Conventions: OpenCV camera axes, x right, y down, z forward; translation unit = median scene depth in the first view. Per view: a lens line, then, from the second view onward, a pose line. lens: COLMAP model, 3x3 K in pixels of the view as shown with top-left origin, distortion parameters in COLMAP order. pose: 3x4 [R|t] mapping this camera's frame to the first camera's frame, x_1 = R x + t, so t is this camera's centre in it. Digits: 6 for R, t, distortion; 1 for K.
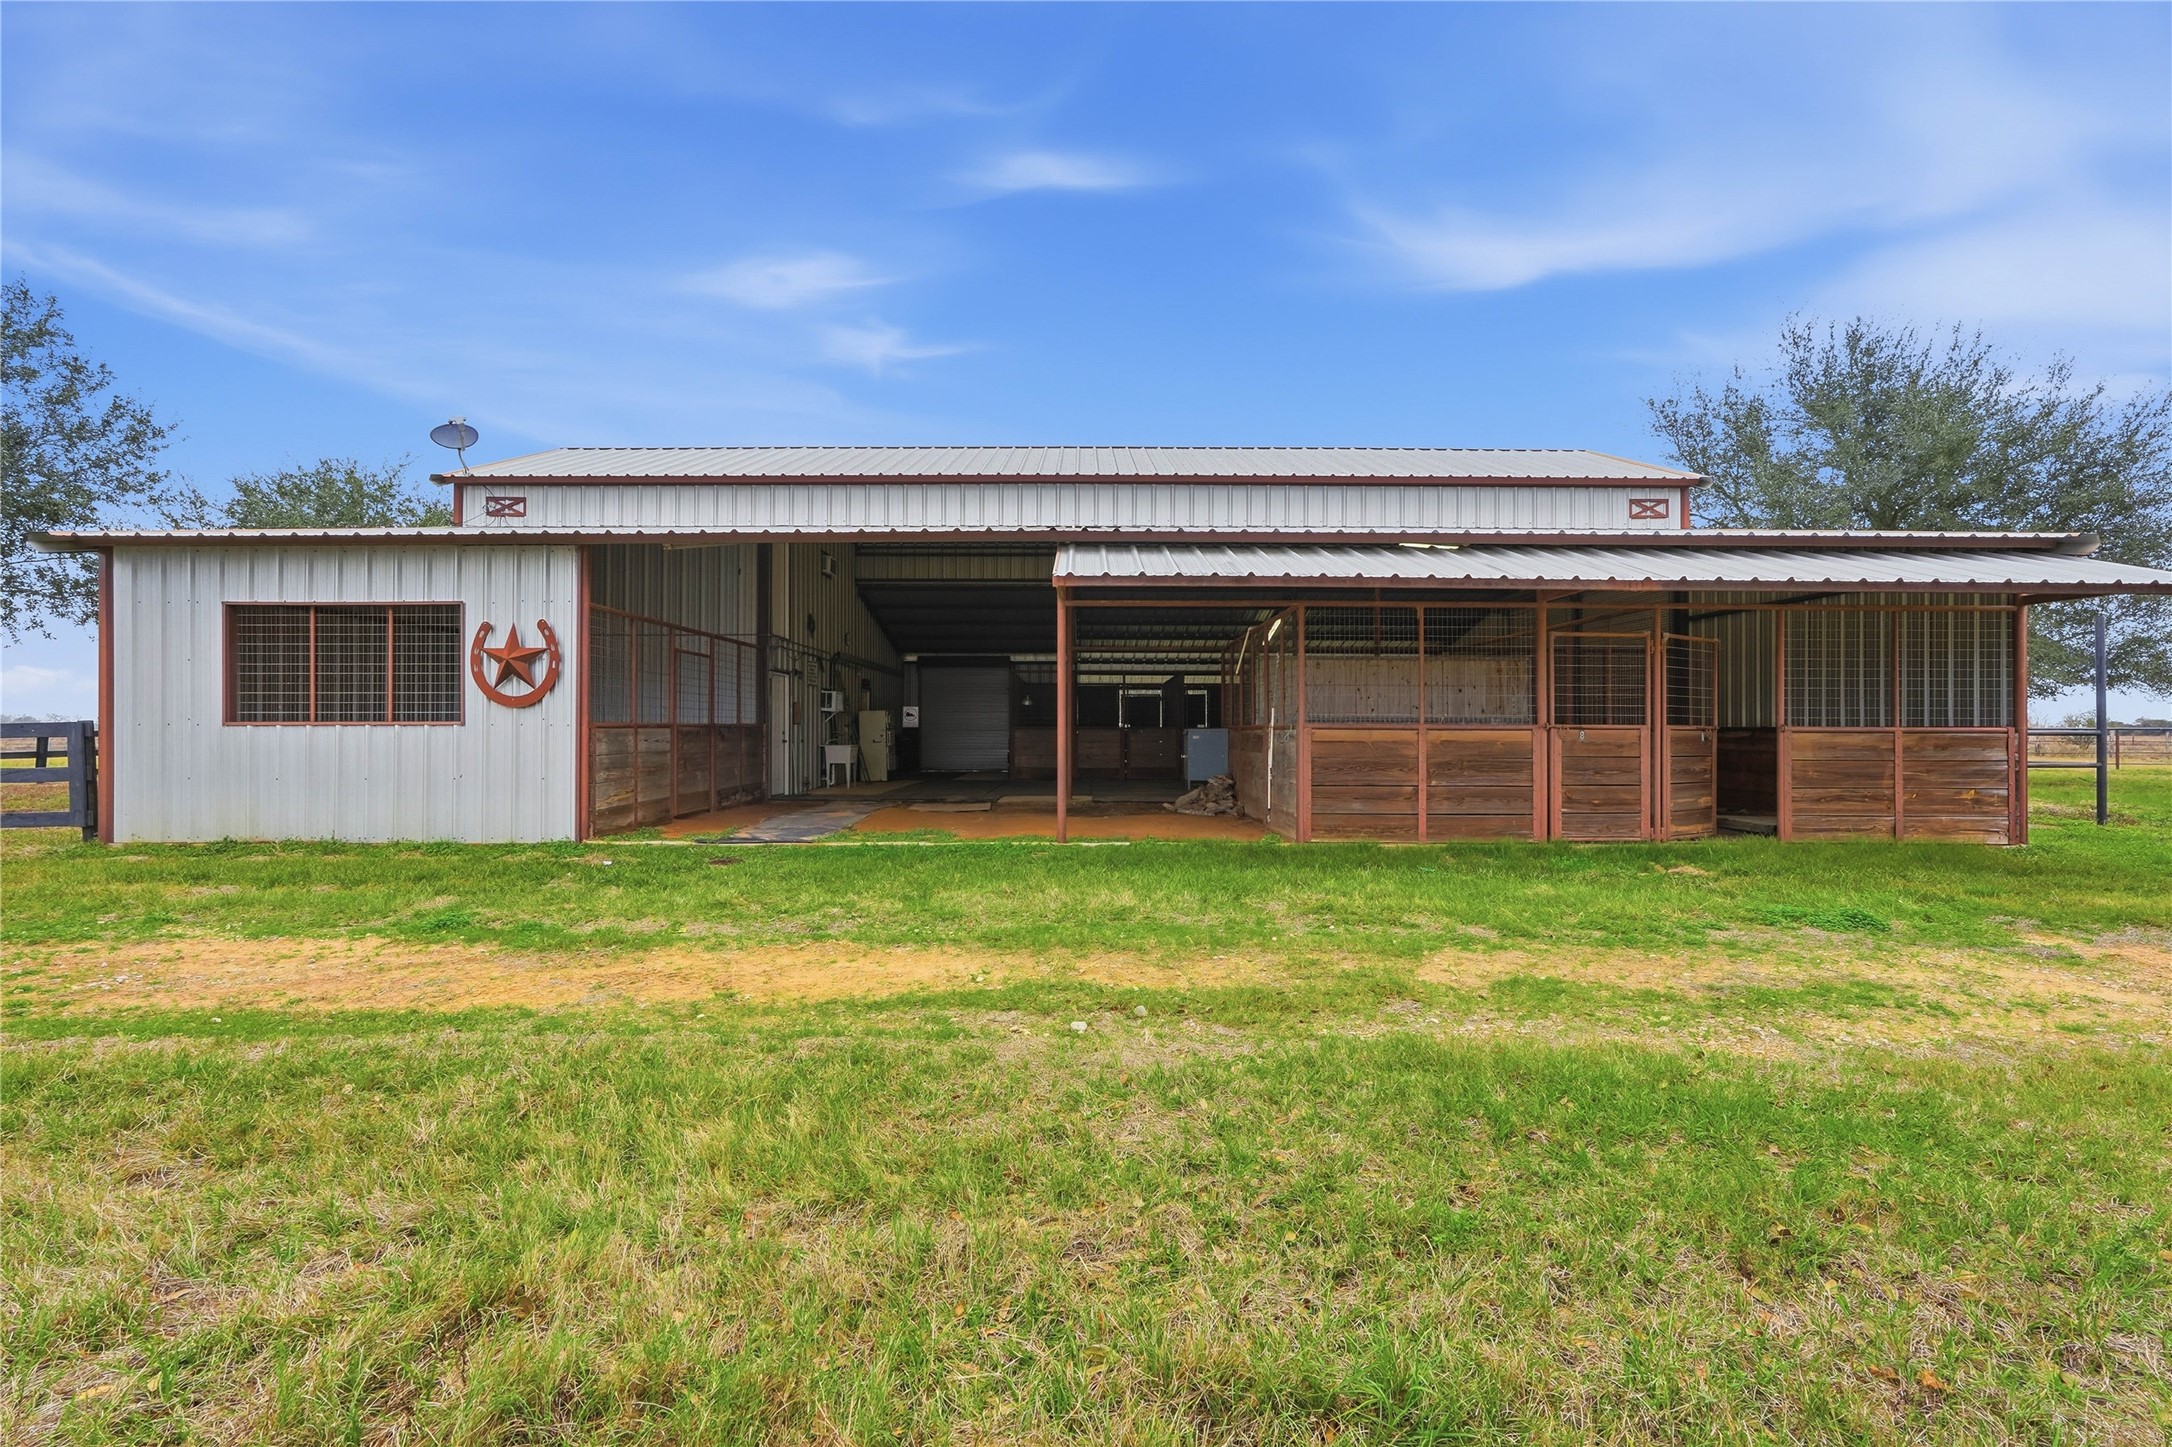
lens RADIAL K [[959.0, 0, 1086.7], [0, 959.0, 722.2], [0, 0, 1]] dist [0.015600, 0.000092]
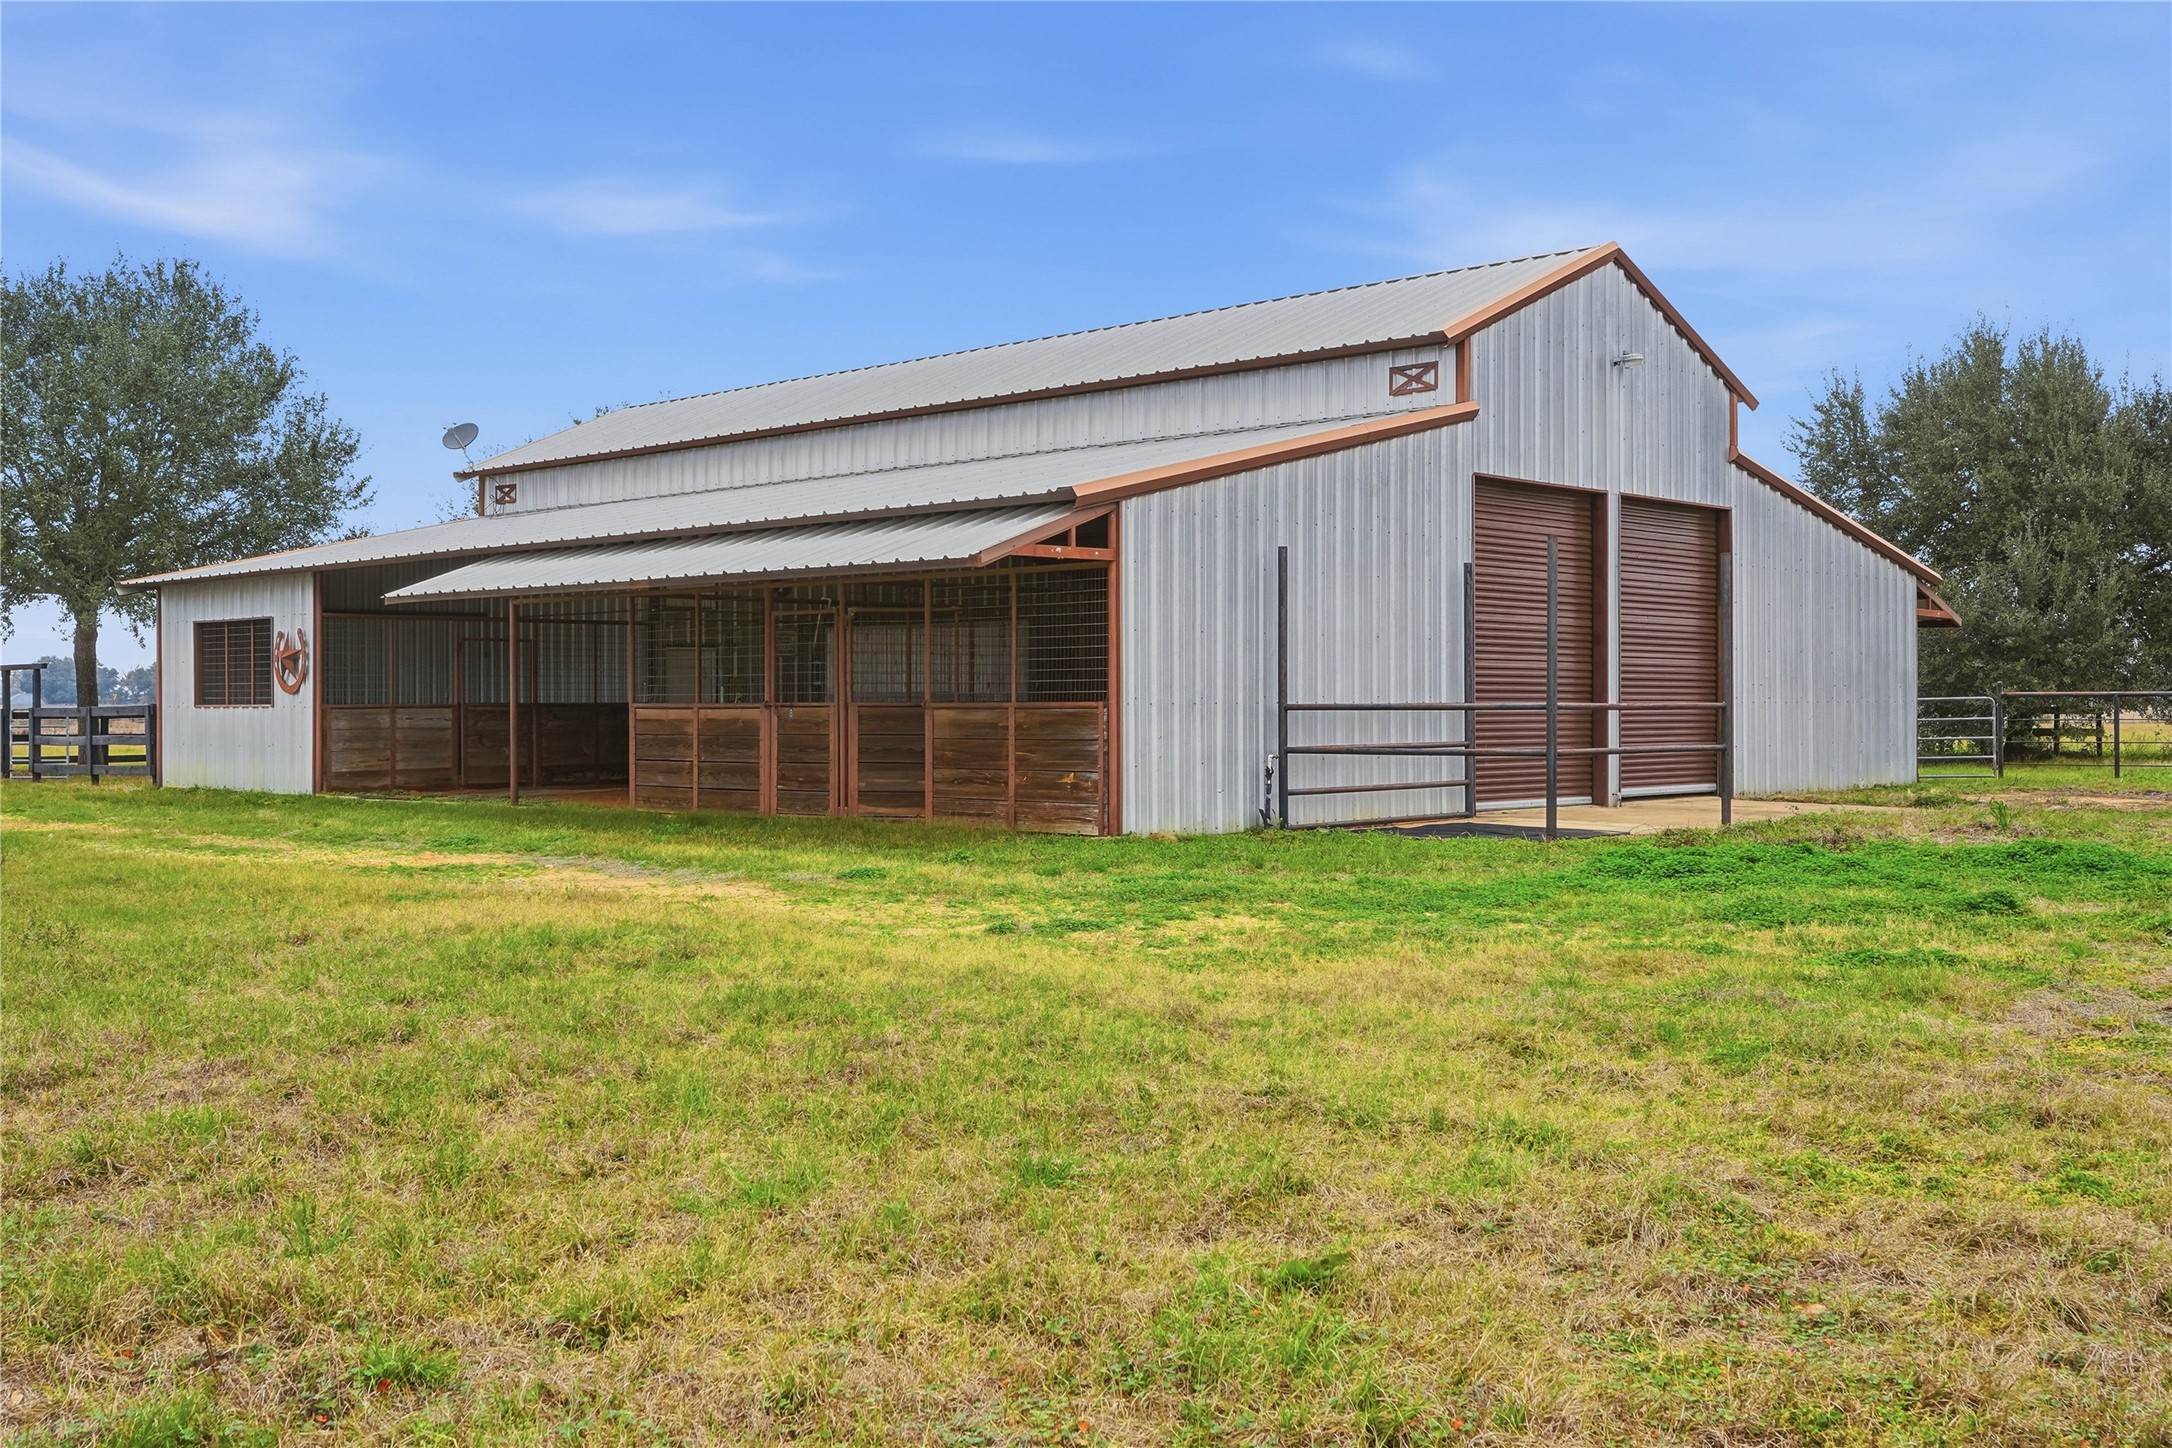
lens RADIAL K [[2198.6, 0, 1085.5], [0, 2198.6, 722.7], [0, 0, 1]] dist [0.004894, 0.000000]
pose [[0.723855, 0.001284, -0.689951, 2.317630], [0.012785, 0.999802, 0.015274, -0.007548], [0.689834, -0.019877, 0.723695, -0.453557]]
